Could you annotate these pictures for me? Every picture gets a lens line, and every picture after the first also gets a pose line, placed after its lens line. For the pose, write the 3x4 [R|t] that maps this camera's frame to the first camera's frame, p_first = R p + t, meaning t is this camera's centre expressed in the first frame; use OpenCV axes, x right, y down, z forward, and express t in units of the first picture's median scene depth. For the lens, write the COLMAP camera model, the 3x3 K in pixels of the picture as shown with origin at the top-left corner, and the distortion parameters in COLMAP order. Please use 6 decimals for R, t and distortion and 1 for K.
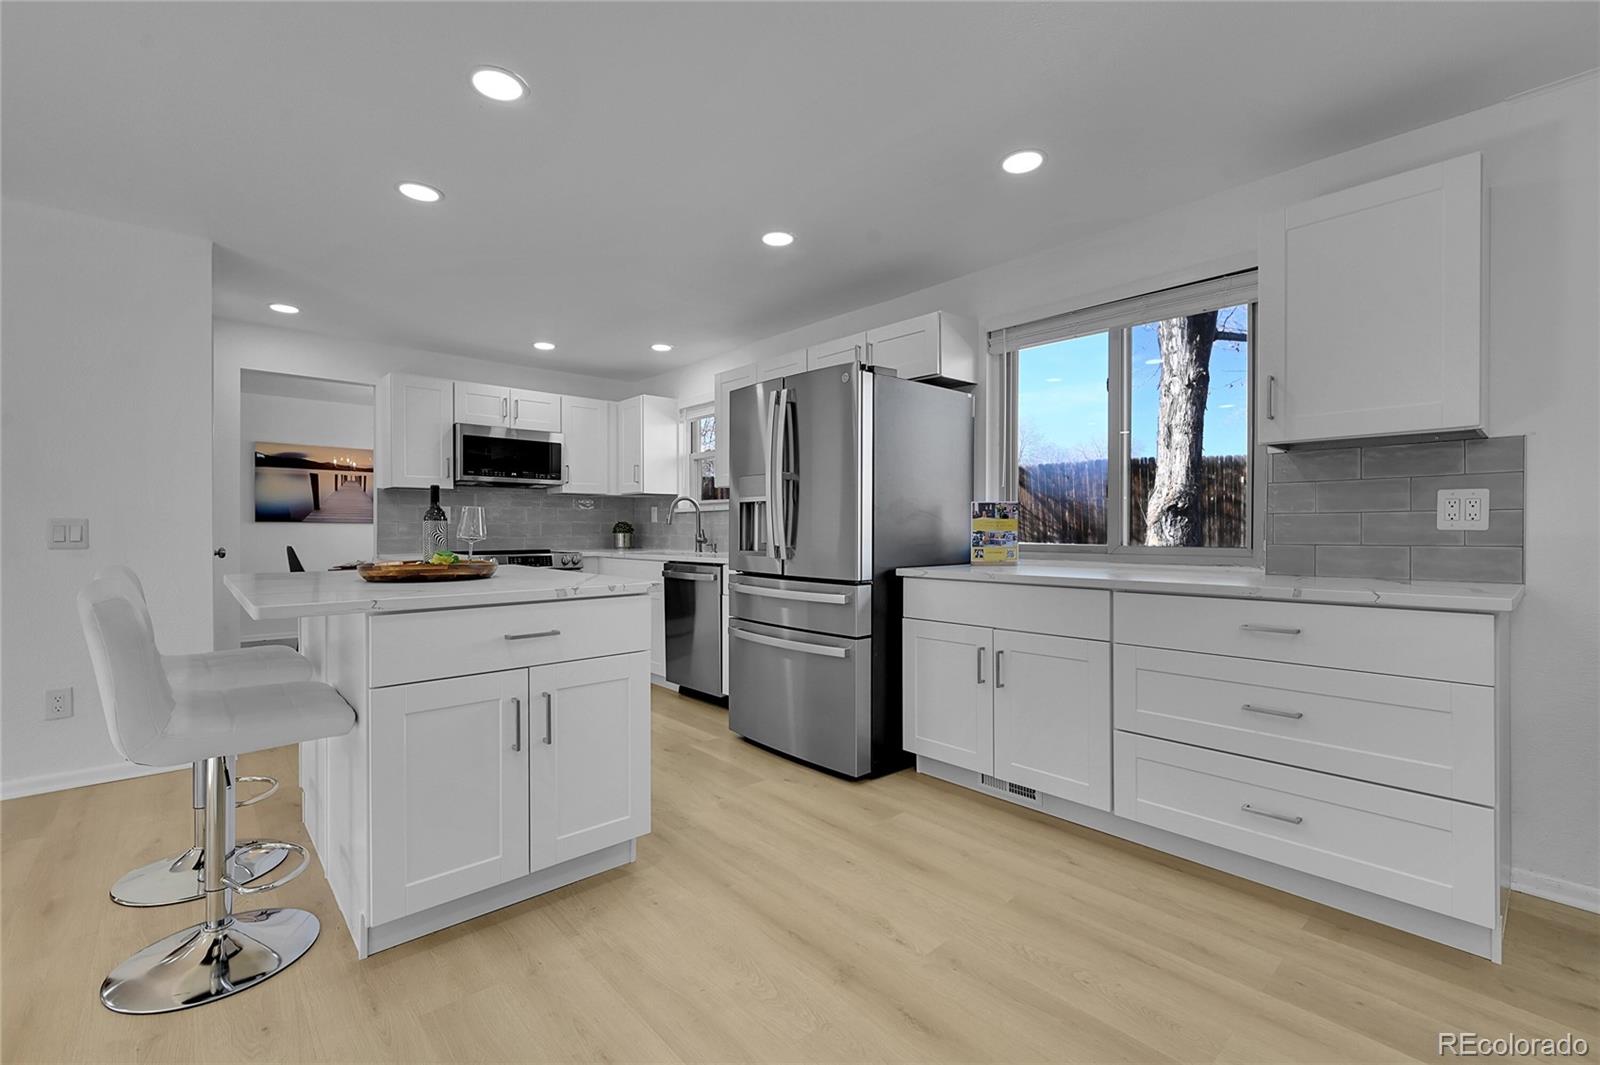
lens RADIAL K [[687.8, 0, 810.0], [0, 687.8, 530.6], [0, 0, 1]] dist [-0.000065, 0.000171]
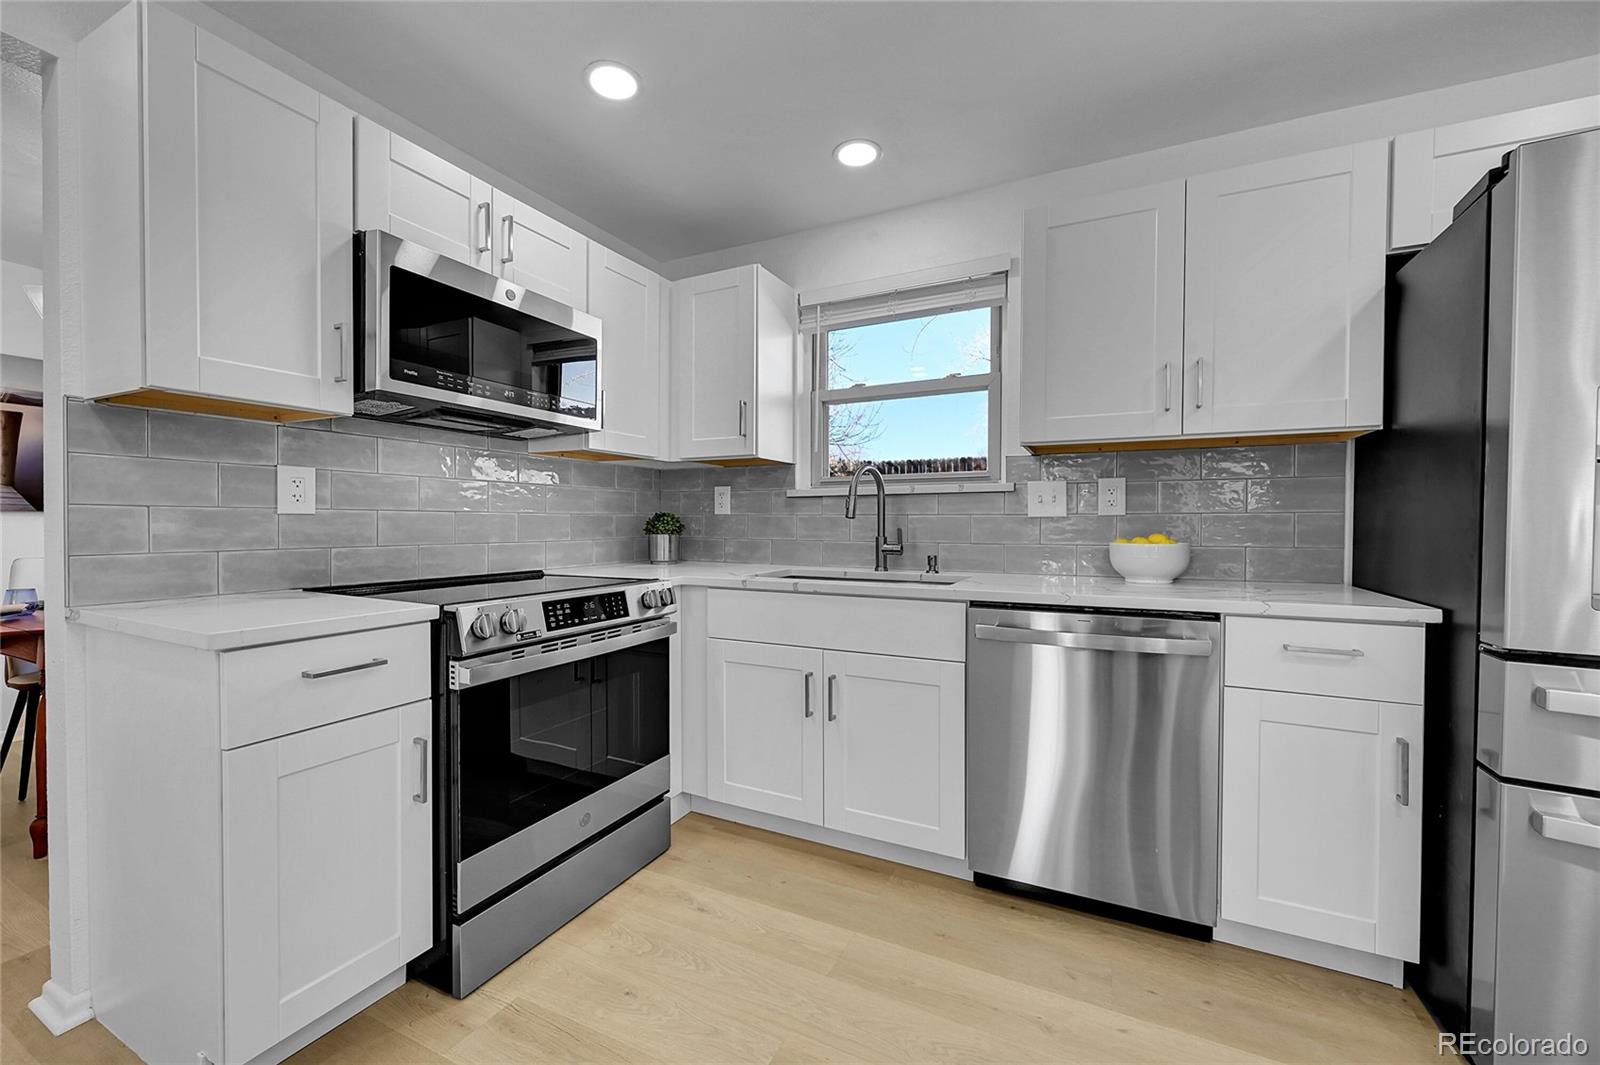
lens RADIAL K [[629.2, 0, 813.1], [0, 629.2, 529.3], [0, 0, 1]] dist [-0.000314, 0.000578]
pose [[0.925443, -0.000555, 0.378887, -0.404772], [-0.002379, 0.999971, 0.007278, -0.004345], [-0.378880, -0.007637, 0.925414, 0.582180]]
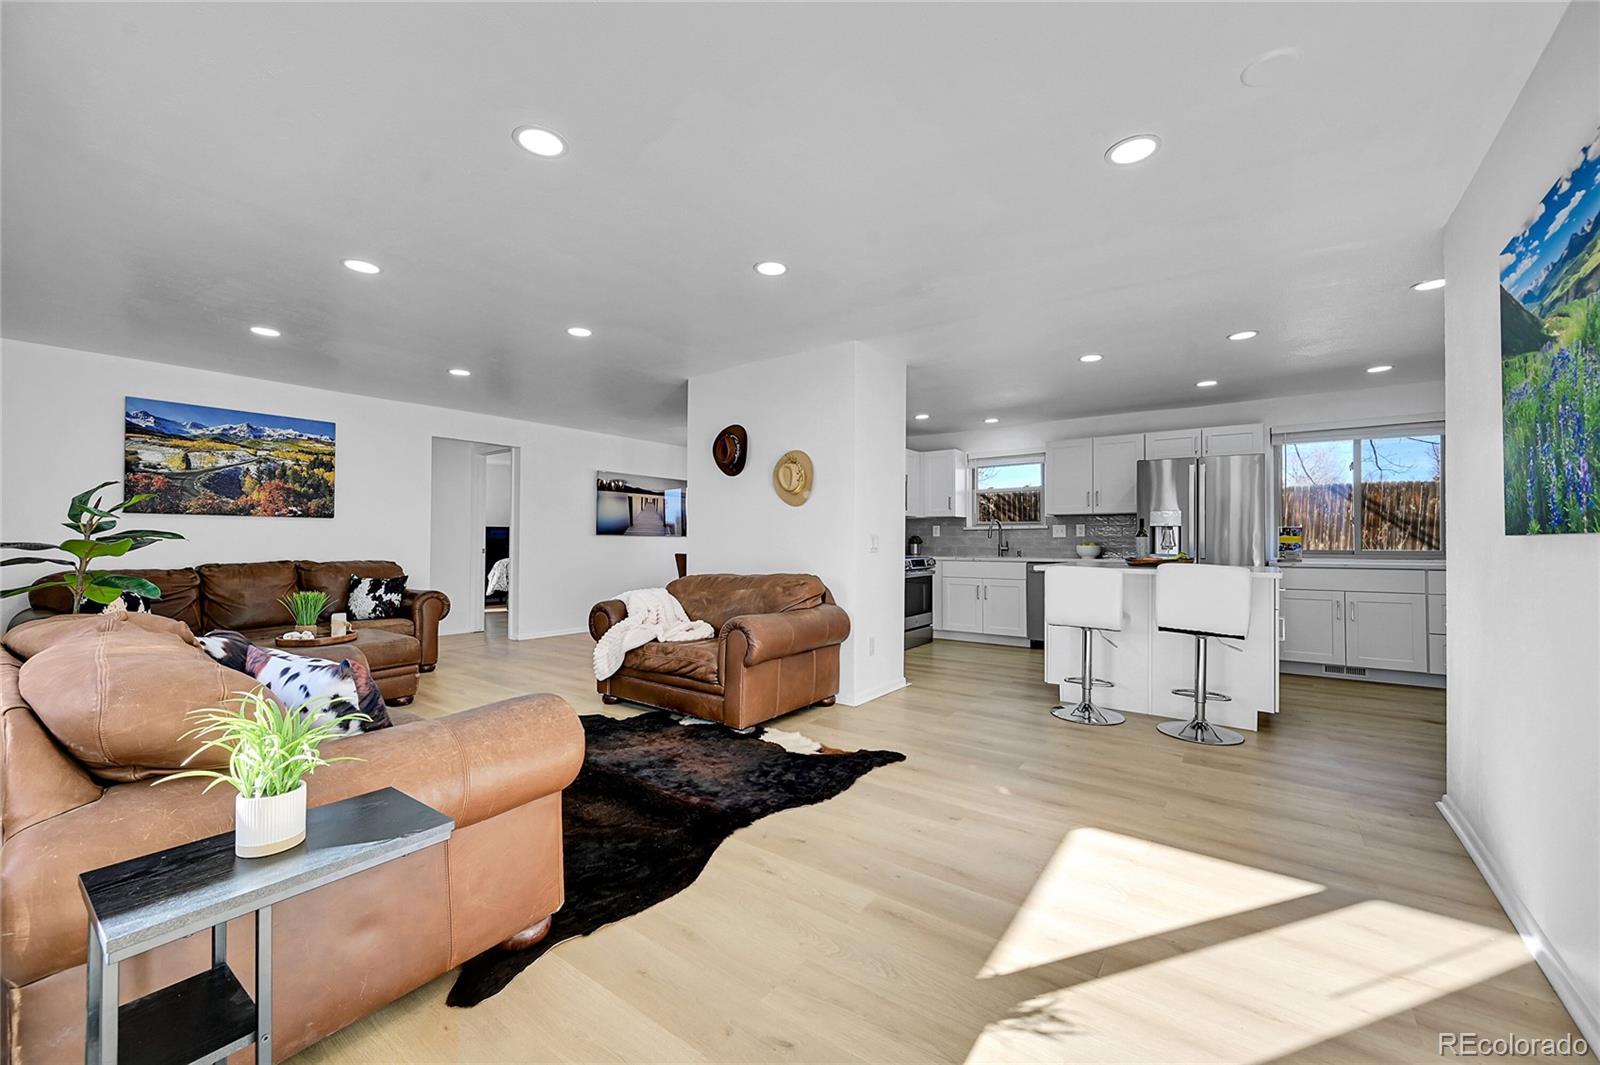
lens RADIAL K [[629.2, 0, 812.7], [0, 629.2, 533.0], [0, 0, 1]] dist [-0.000314, 0.000578]
pose [[0.977025, 0.003677, 0.213094, -0.868259], [-0.000363, 0.999878, -0.015587, 0.001279], [-0.213125, 0.015151, 0.976907, -0.247498]]
